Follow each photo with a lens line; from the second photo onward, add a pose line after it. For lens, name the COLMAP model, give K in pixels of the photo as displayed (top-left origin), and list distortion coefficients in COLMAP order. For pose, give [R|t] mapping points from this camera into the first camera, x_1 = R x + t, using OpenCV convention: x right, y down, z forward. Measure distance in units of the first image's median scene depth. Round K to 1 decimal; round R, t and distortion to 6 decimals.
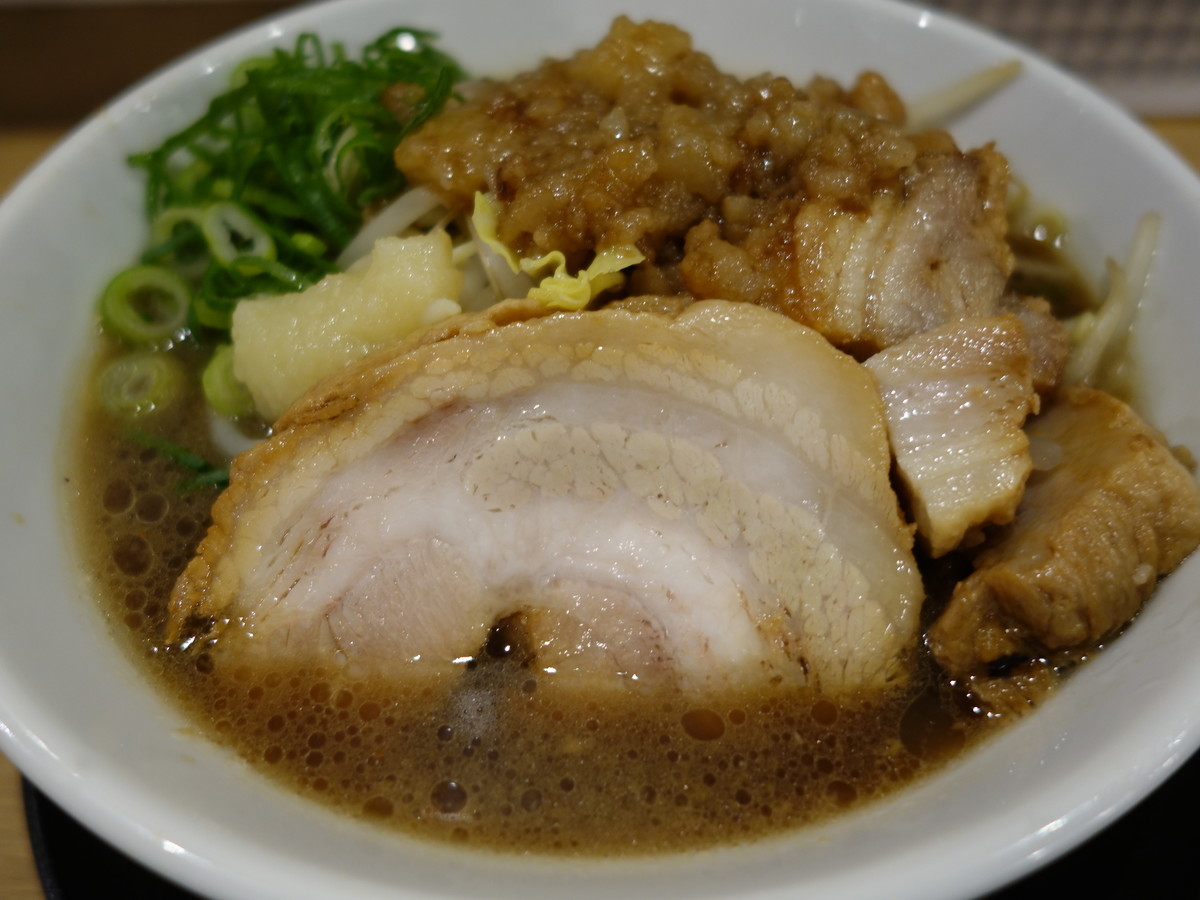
lens RADIAL K [[997.8, 0, 600.0], [0, 997.8, 450.0], [0, 0, 1]] dist [0.011130, 0.001932]
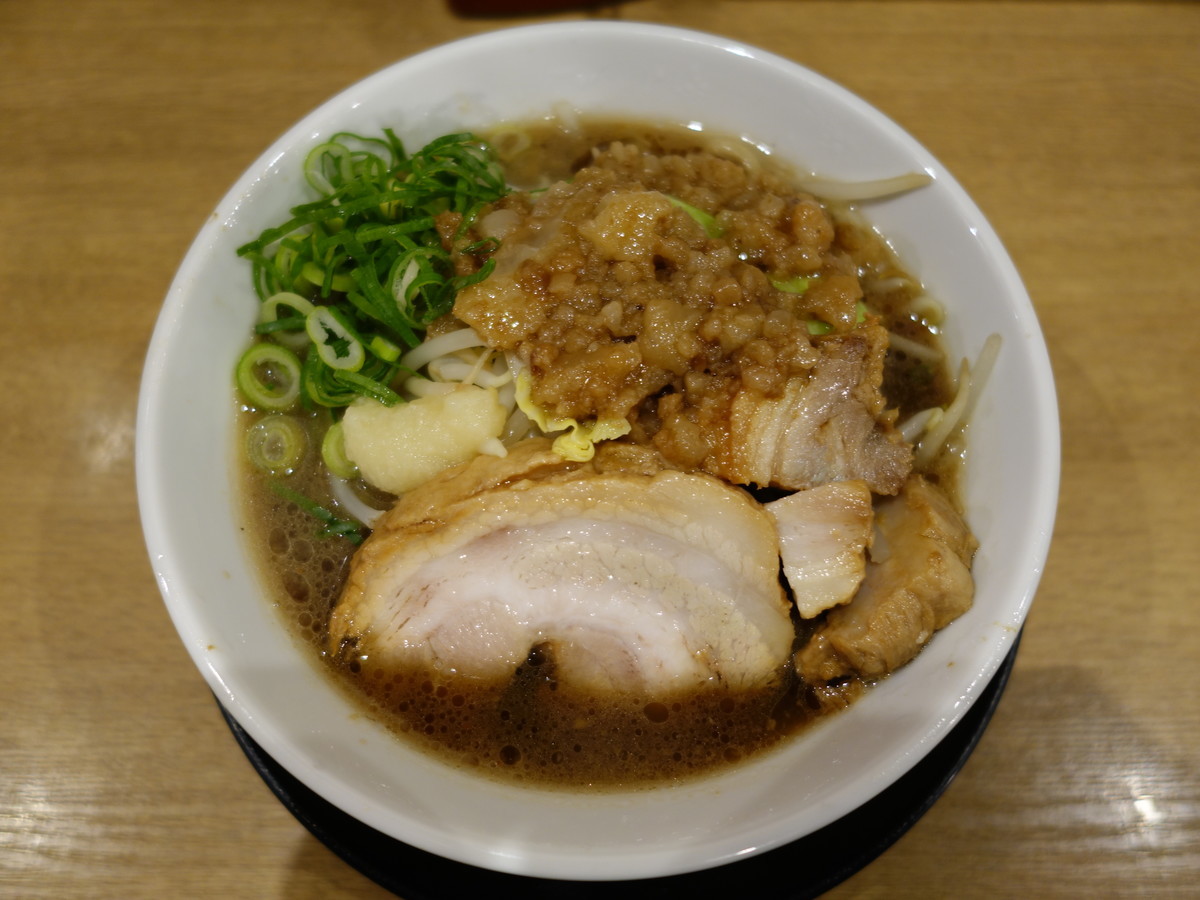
lens RADIAL K [[958.0, 0, 600.0], [0, 958.0, 450.0], [0, 0, 1]] dist [-0.002516, 0.000218]
pose [[0.999648, 0.013340, 0.022915, -0.035894], [-0.019984, 0.947058, 0.320441, -0.651305], [-0.017427, -0.320786, 0.946991, -0.392357]]
